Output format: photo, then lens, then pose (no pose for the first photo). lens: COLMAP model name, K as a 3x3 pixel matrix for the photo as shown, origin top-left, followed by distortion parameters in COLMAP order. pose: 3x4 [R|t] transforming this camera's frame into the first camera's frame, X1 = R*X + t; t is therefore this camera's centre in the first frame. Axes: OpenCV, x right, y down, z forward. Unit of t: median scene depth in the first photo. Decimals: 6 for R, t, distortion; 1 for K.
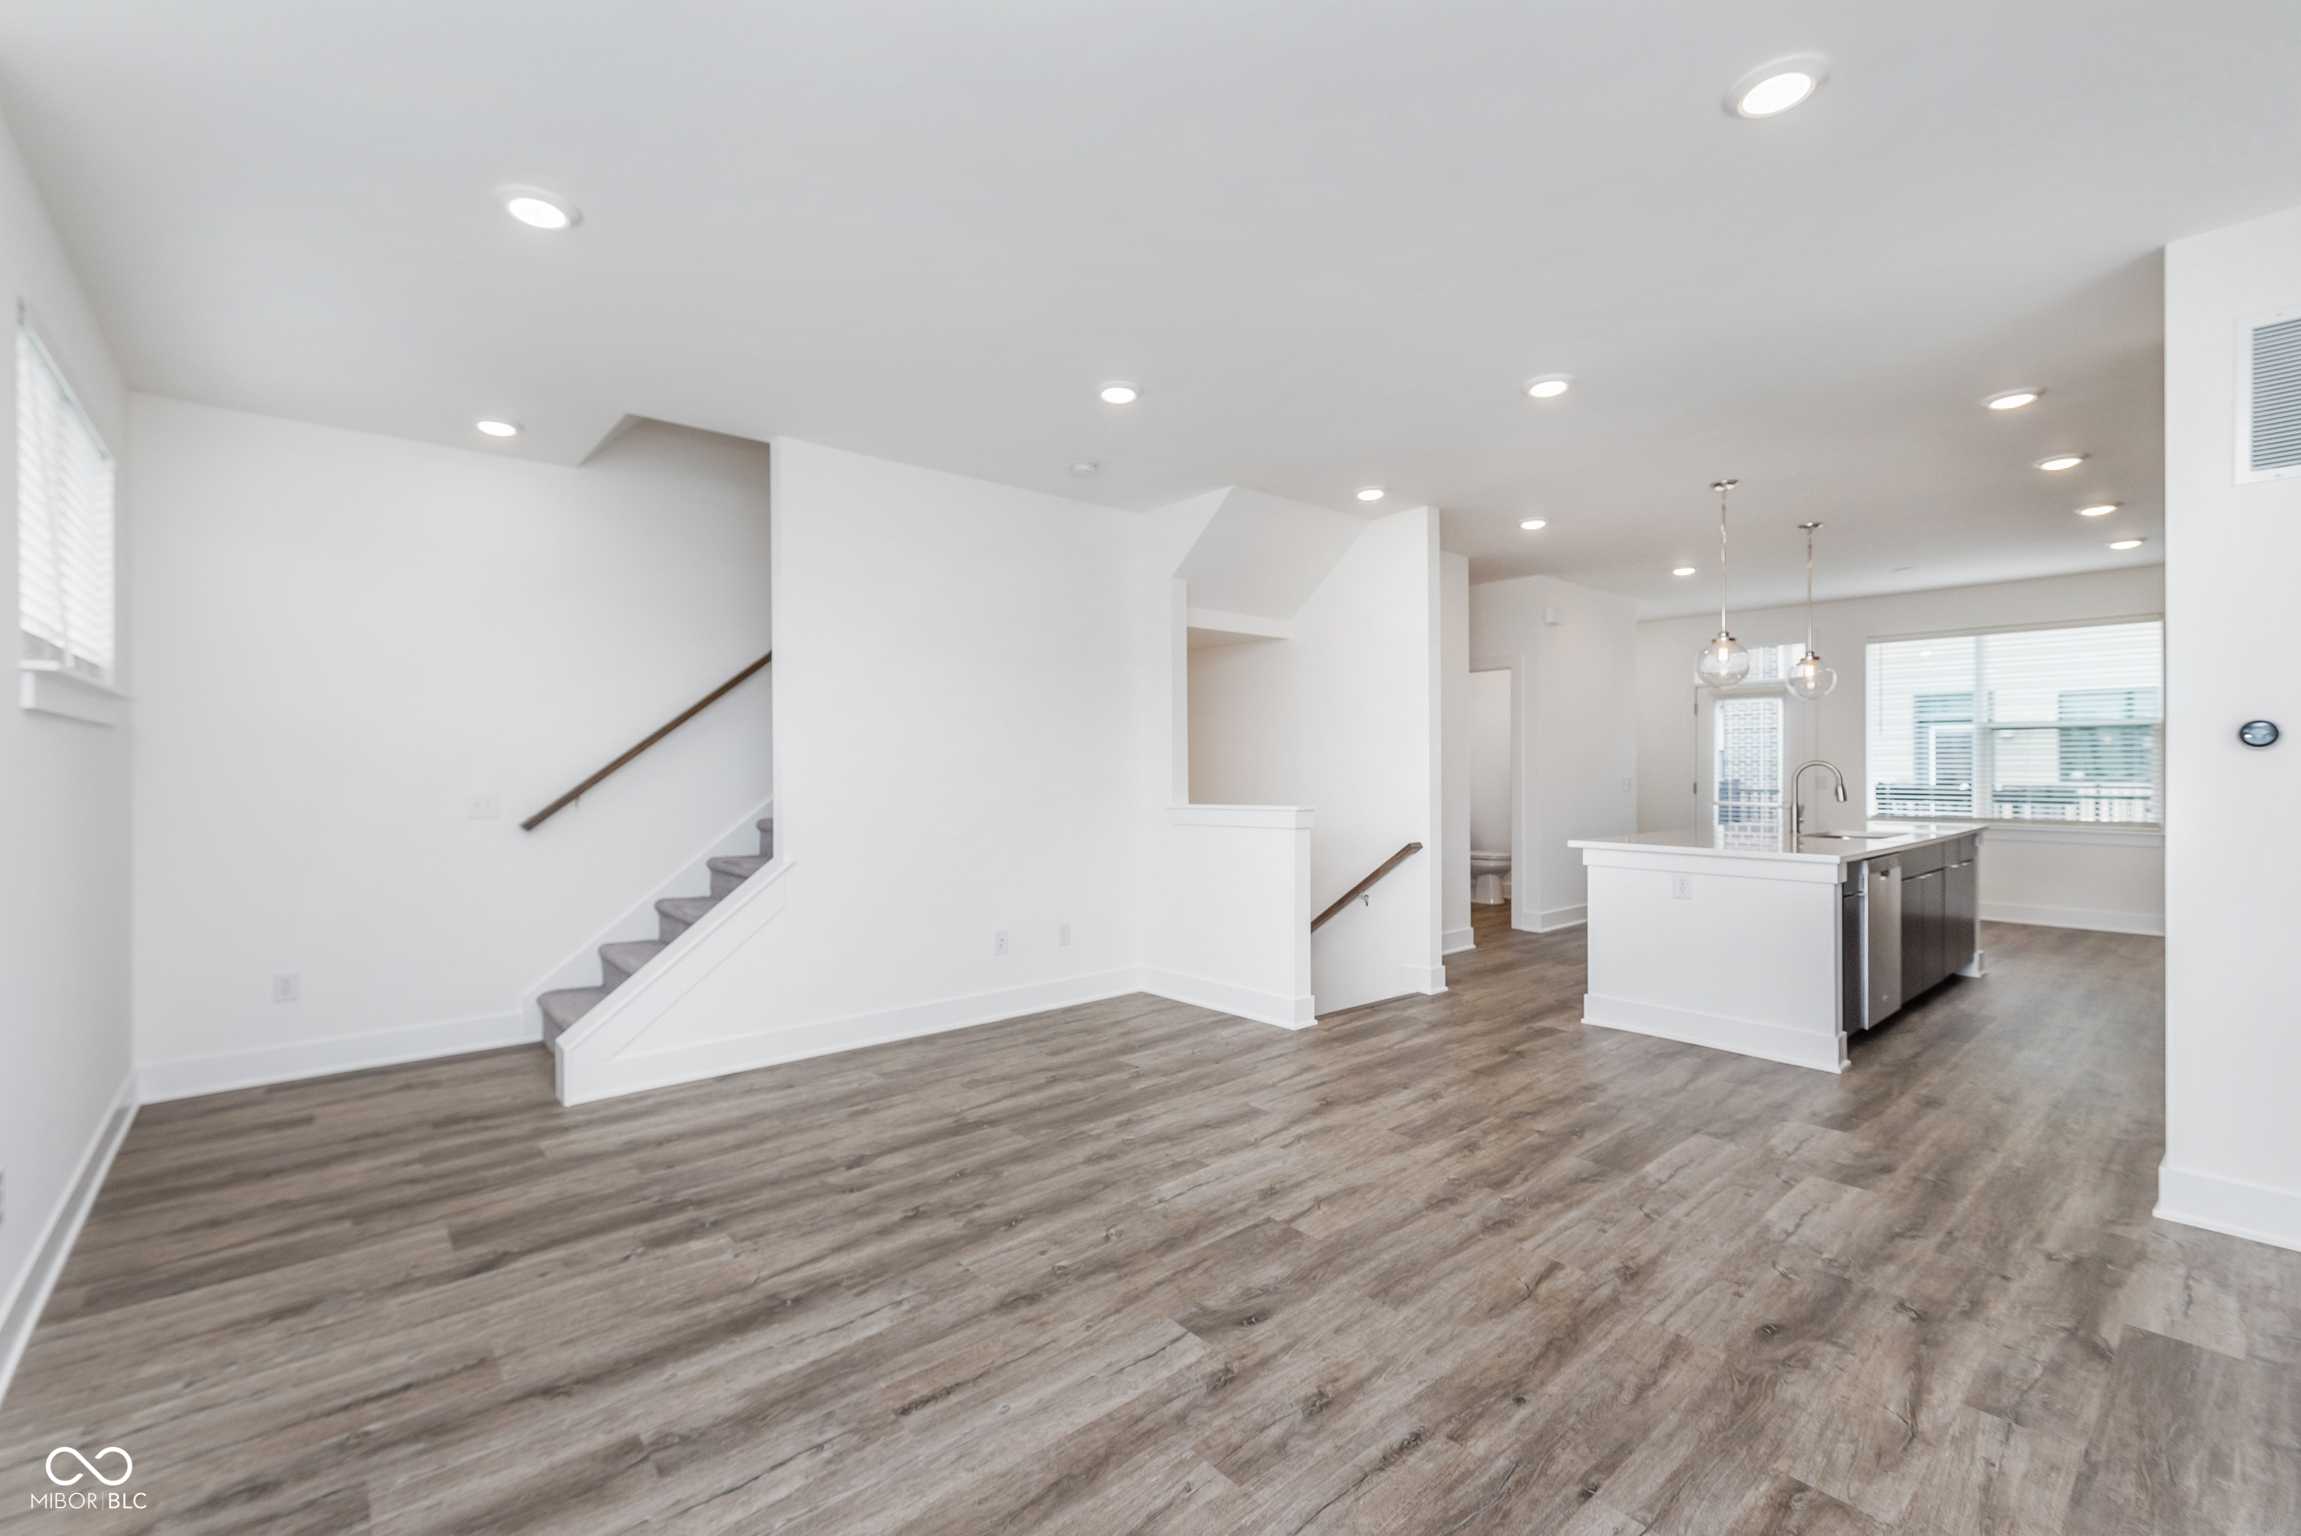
lens RADIAL K [[980.7, 0, 1108.4], [0, 980.7, 767.2], [0, 0, 1]] dist [0.000465, -0.001327]
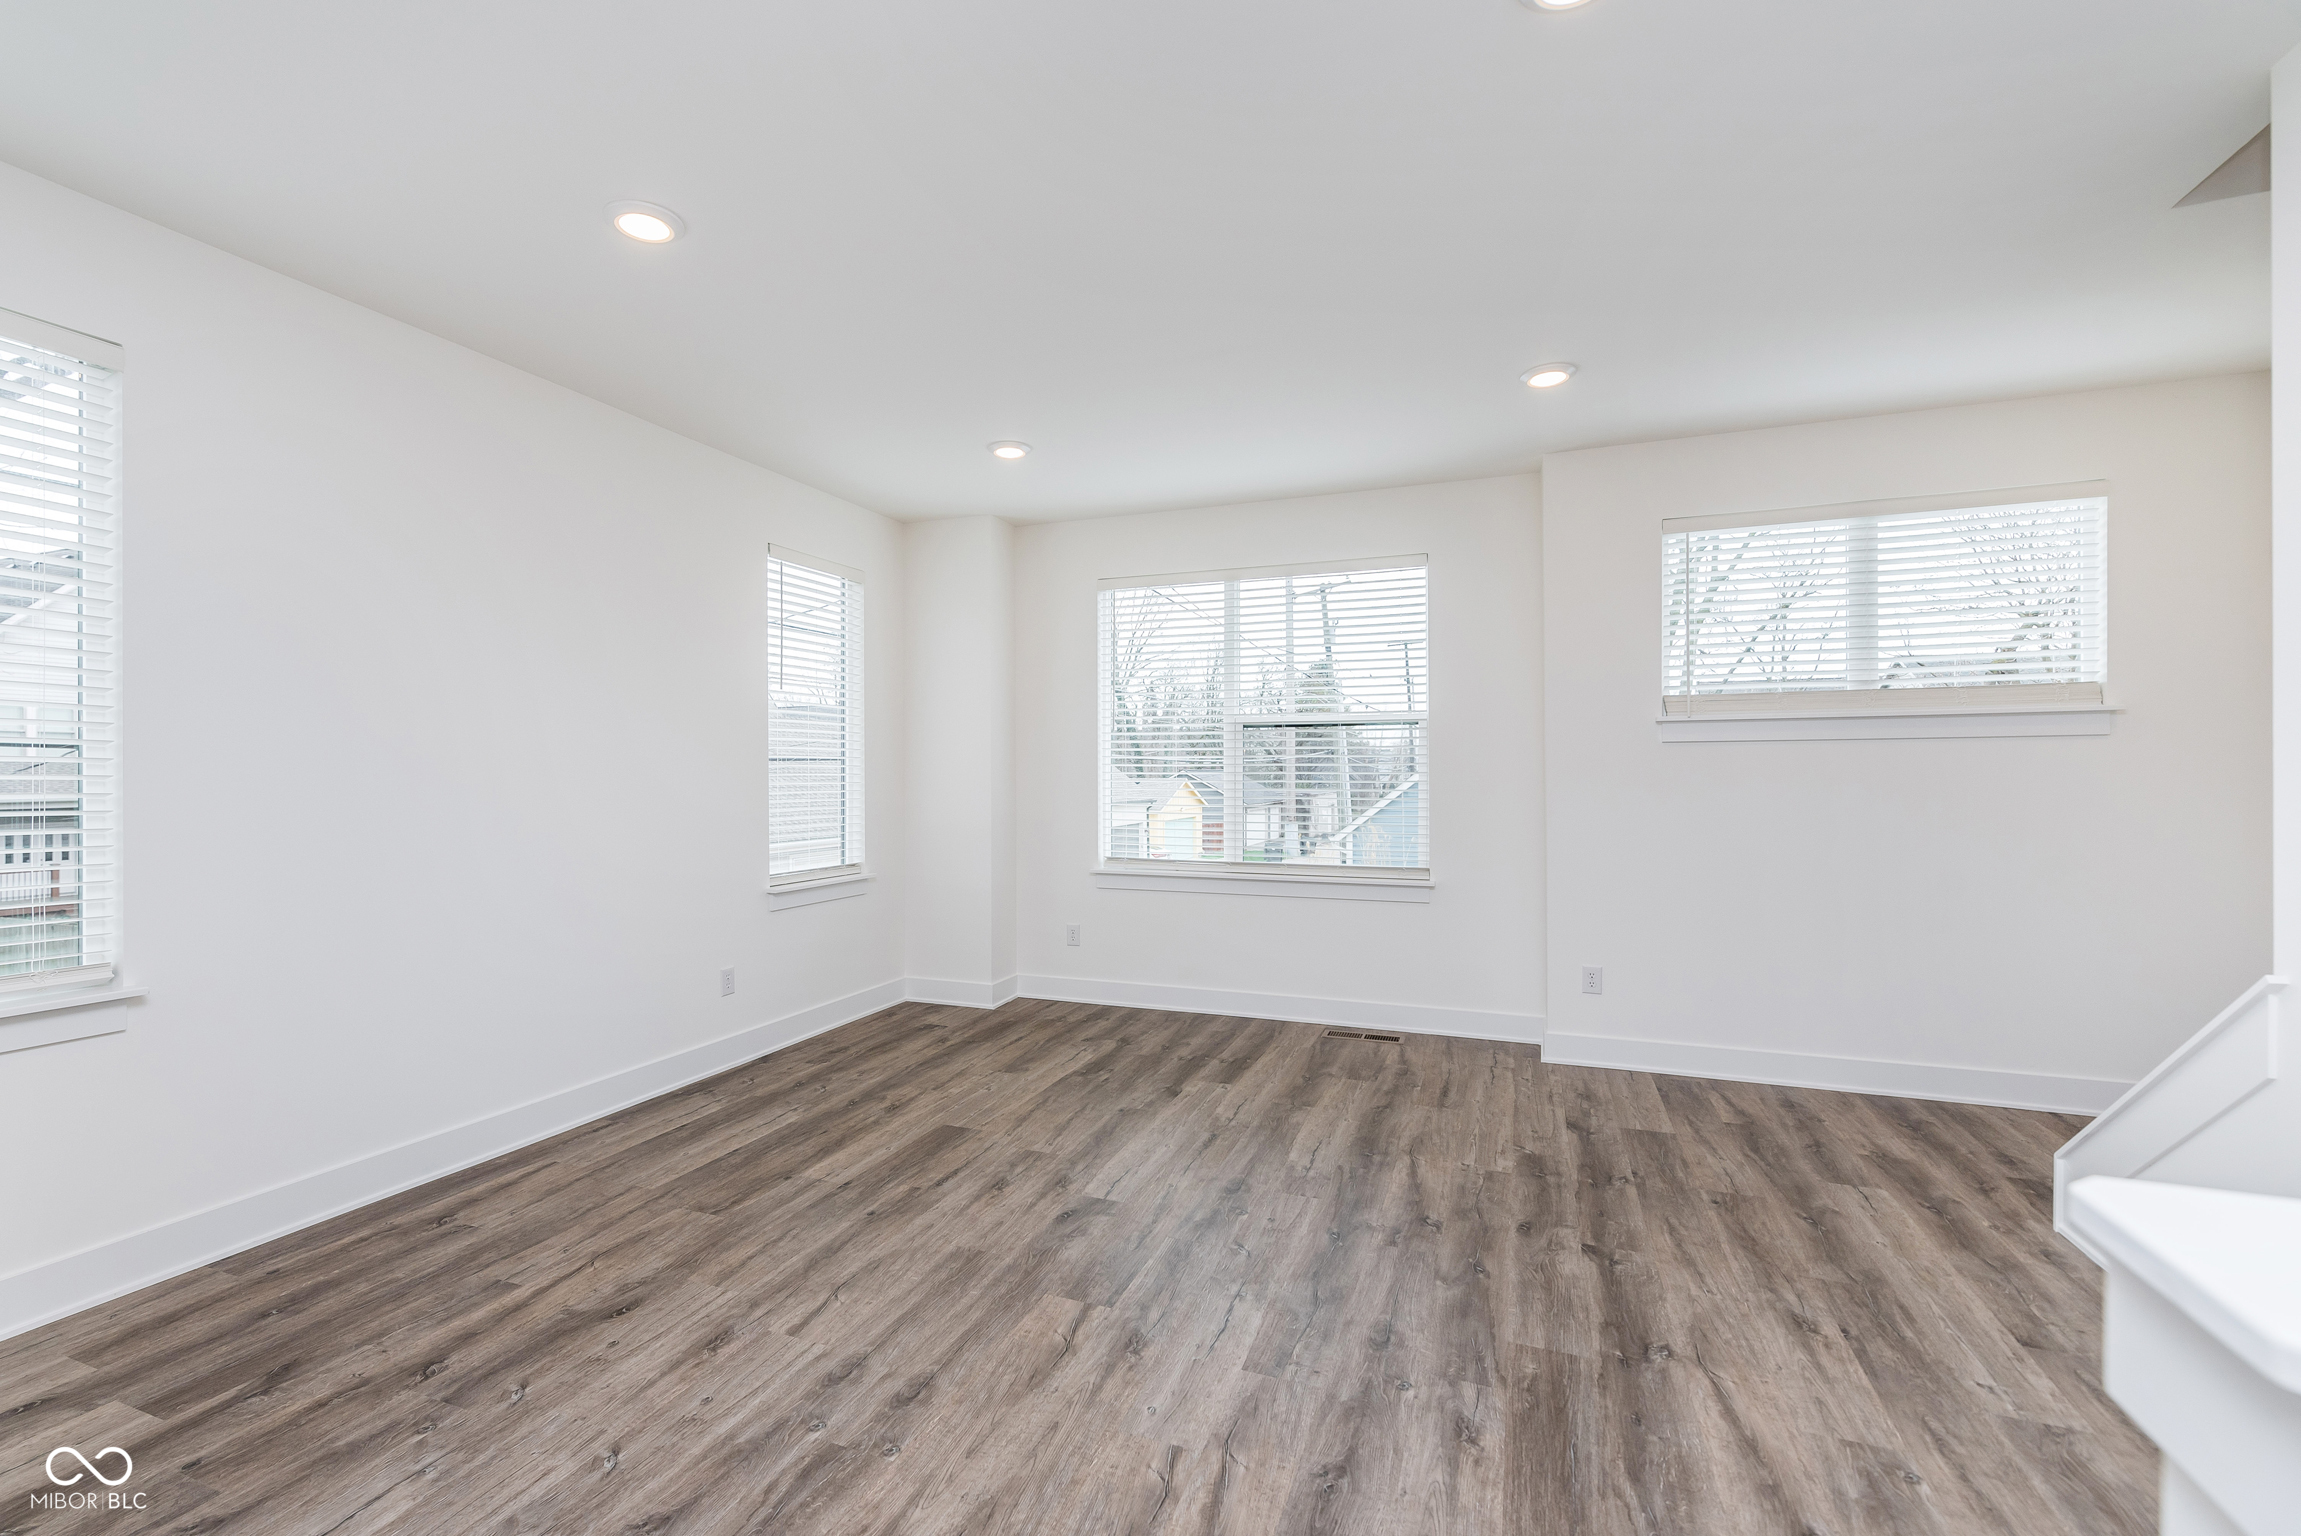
lens RADIAL K [[995.0, 0, 1142.1], [0, 995.0, 762.0], [0, 0, 1]] dist [0.001333, -0.000079]
pose [[-0.866634, 0.001257, -0.498944, 0.548827], [0.005215, 0.999965, -0.006539, -0.011714], [0.498918, -0.008269, -0.866610, 1.692253]]
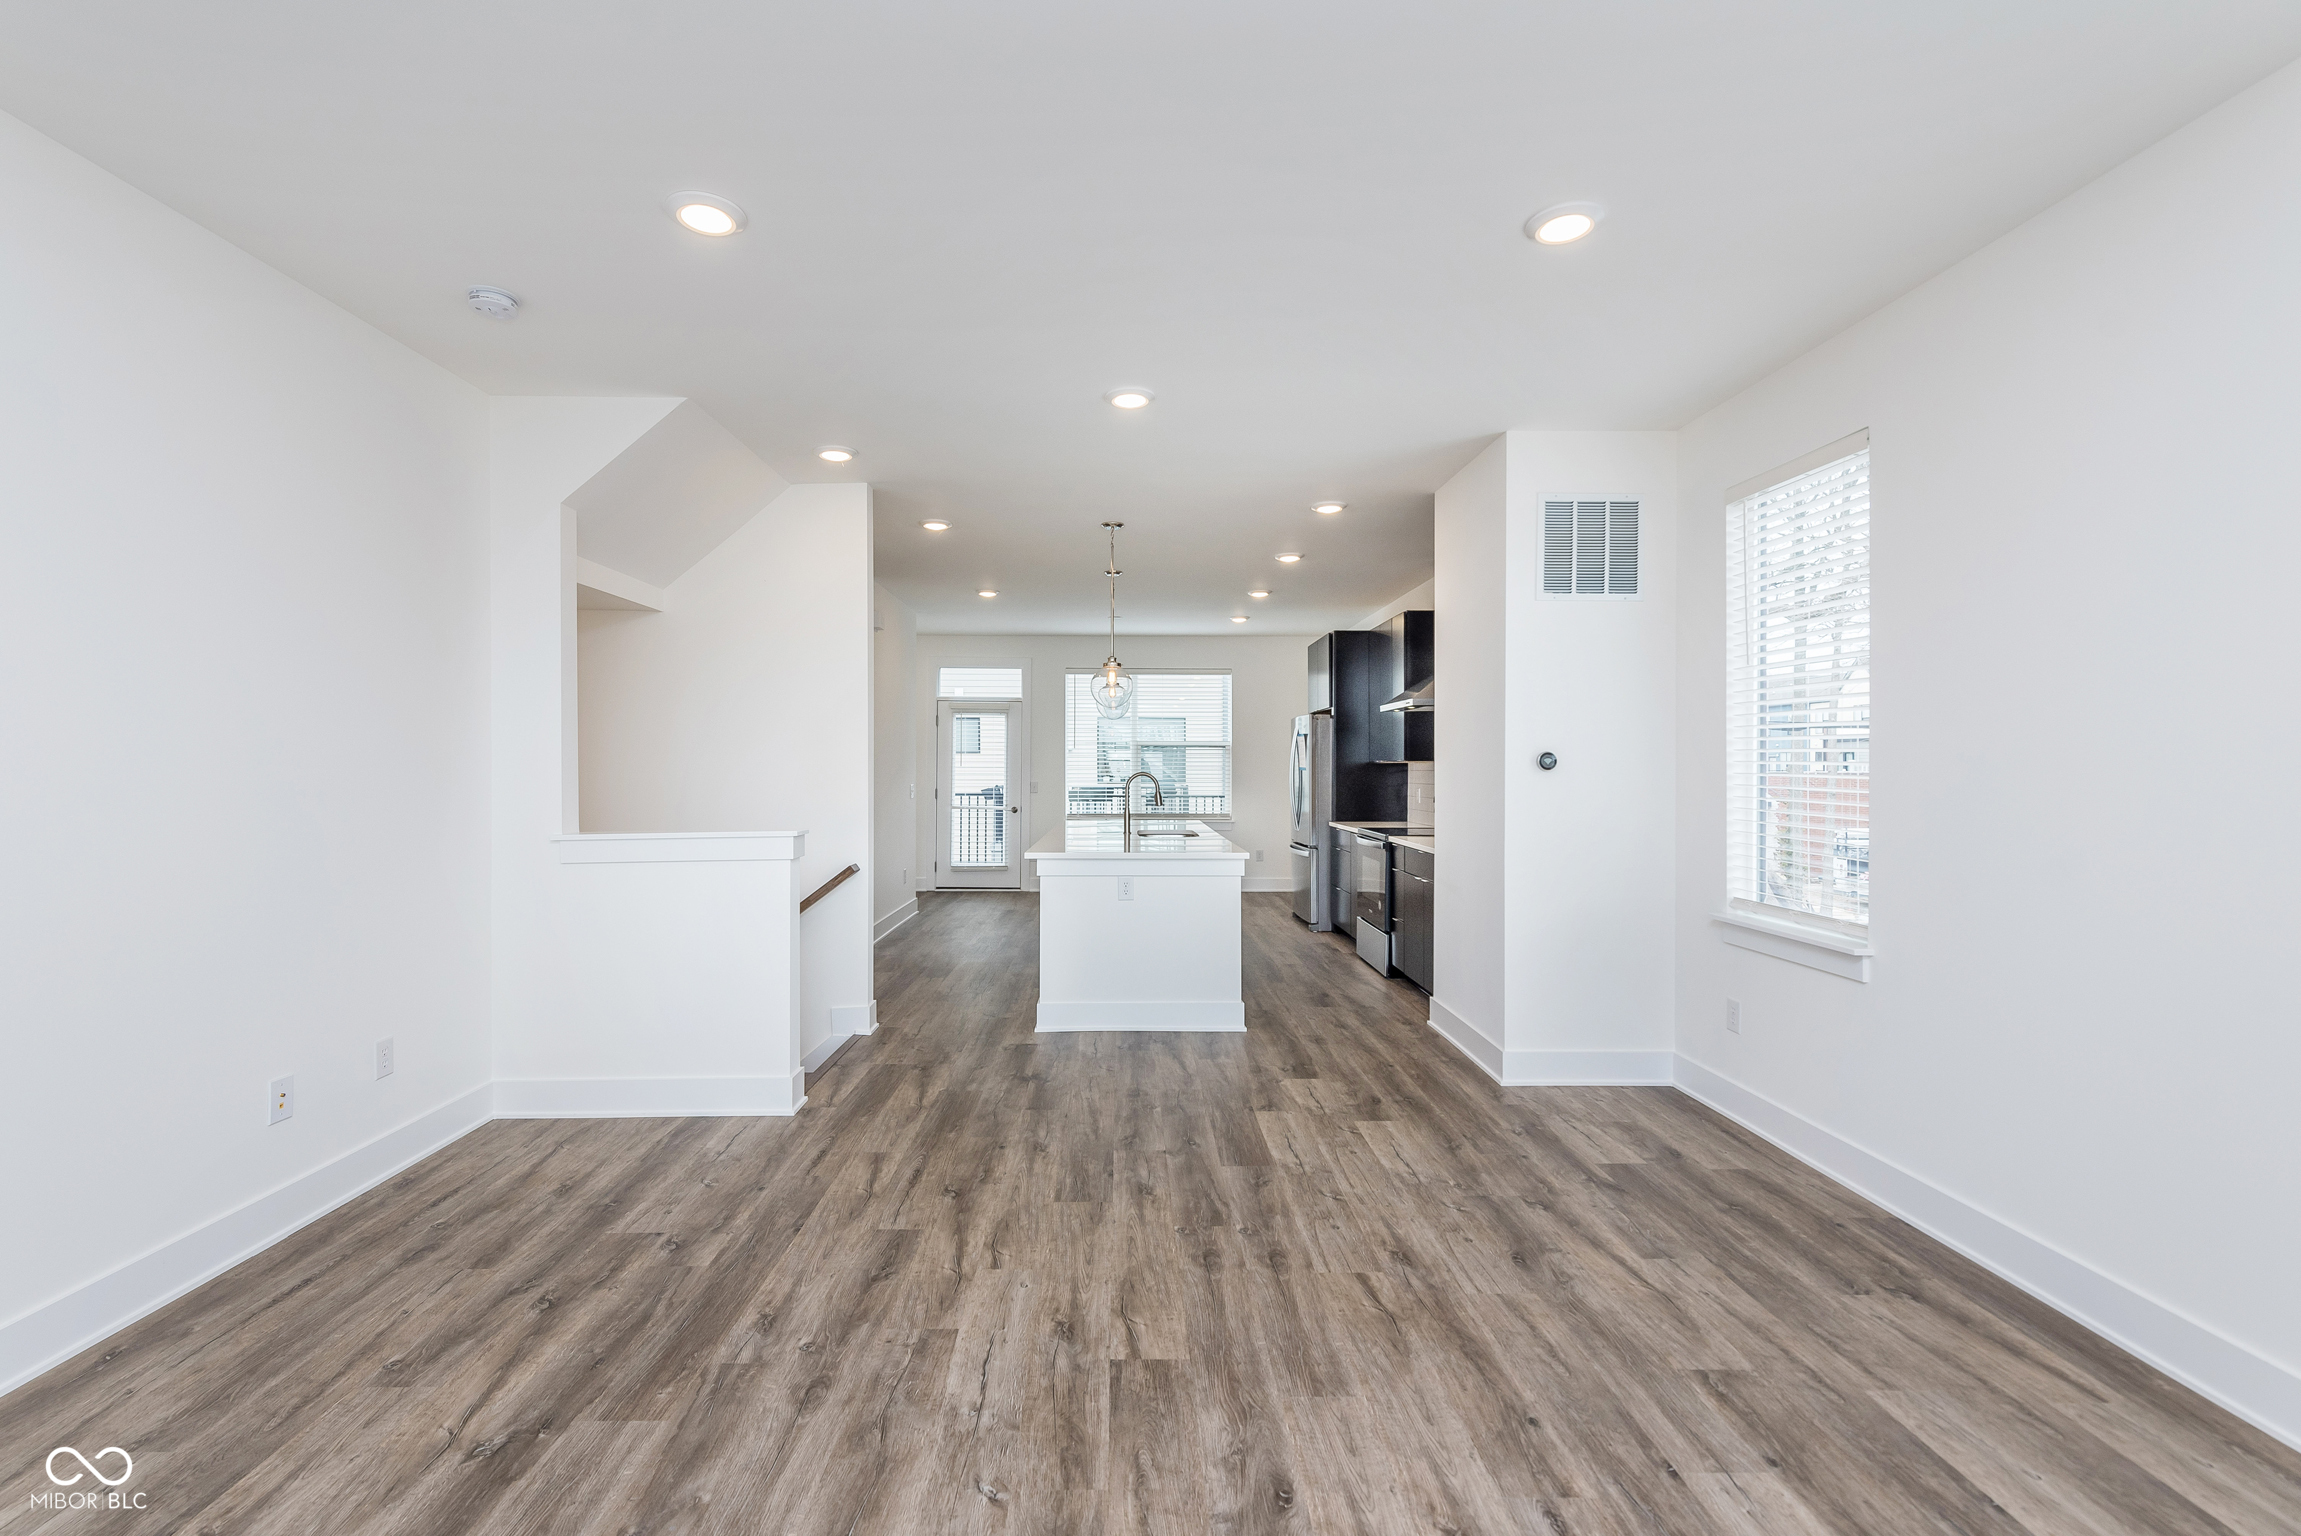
lens RADIAL K [[1002.0, 0, 1131.9], [0, 1002.0, 754.9], [0, 0, 1]] dist [-0.000017, -0.000685]
pose [[0.622687, 0.013500, 0.782355, -0.443514], [-0.002371, 0.999879, -0.015367, -0.016385], [-0.782468, 0.007714, 0.622643, 0.458105]]
